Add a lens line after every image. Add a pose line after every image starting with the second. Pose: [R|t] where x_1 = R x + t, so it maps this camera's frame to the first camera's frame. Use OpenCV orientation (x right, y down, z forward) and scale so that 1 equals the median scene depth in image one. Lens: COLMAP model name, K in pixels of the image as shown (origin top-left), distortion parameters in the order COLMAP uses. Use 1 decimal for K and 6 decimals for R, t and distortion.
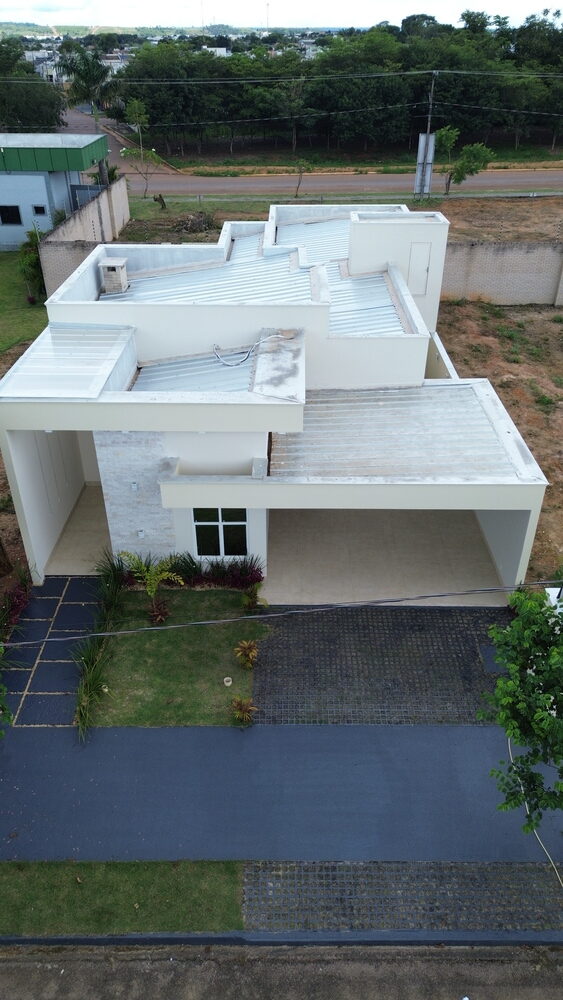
lens RADIAL K [[724.2, 0, 280.4], [0, 724.2, 498.2], [0, 0, 1]] dist [0.042327, -0.033531]
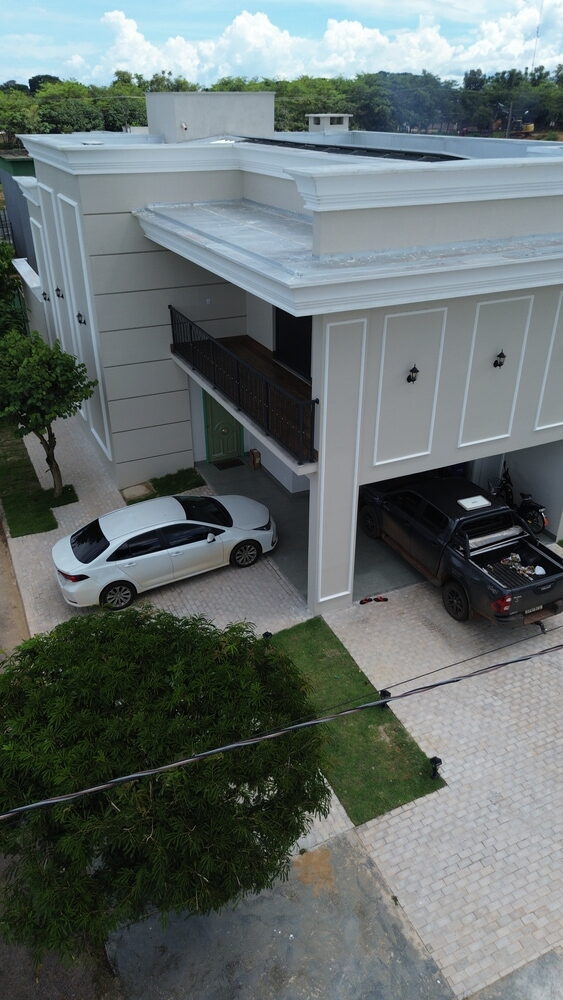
lens RADIAL K [[724.2, 0, 282.2], [0, 724.2, 498.8], [0, 0, 1]] dist [0.042327, -0.033531]
pose [[0.901113, -0.207599, 0.380656, -0.175717], [0.230366, 0.972993, -0.014695, 0.282701], [-0.367325, 0.100932, 0.924600, -0.415661]]
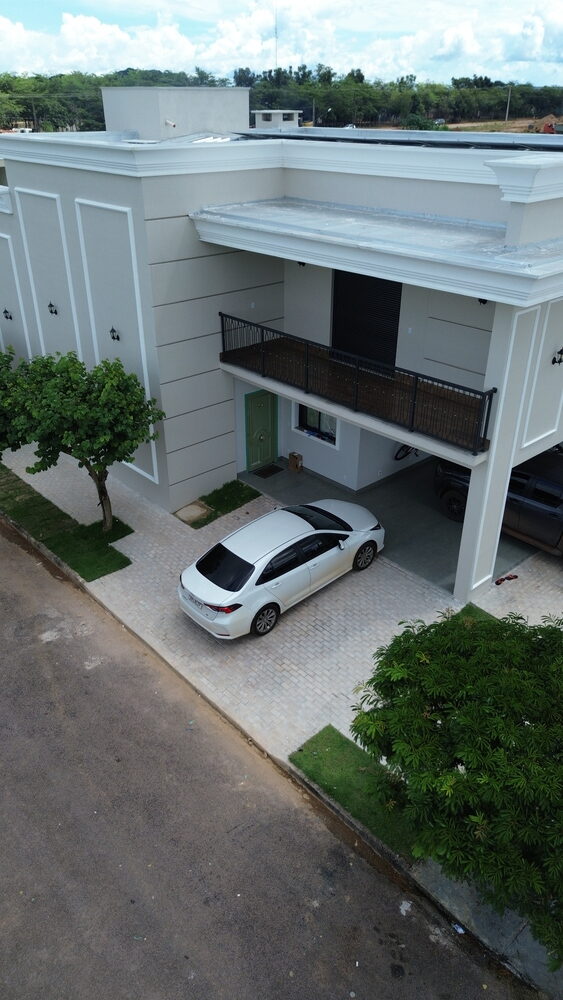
lens RADIAL K [[724.2, 0, 281.5], [0, 724.2, 499.5], [0, 0, 1]] dist [0.042327, -0.033531]
pose [[0.735572, -0.327358, 0.593103, -0.216774], [0.361127, 0.930210, 0.065548, 0.266327], [-0.573168, 0.165970, 0.802454, -0.388940]]
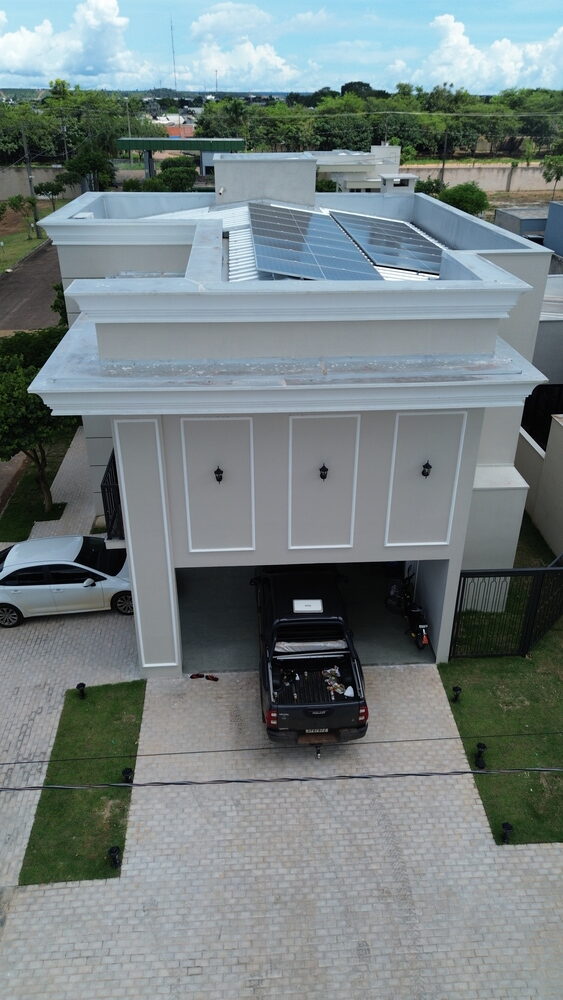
lens RADIAL K [[724.2, 0, 280.9], [0, 724.2, 503.7], [0, 0, 1]] dist [0.042327, -0.033531]
pose [[0.997275, -0.031505, 0.066706, -0.115201], [0.035352, 0.997731, -0.057296, 0.278998], [-0.064750, 0.059498, 0.996126, -0.433413]]
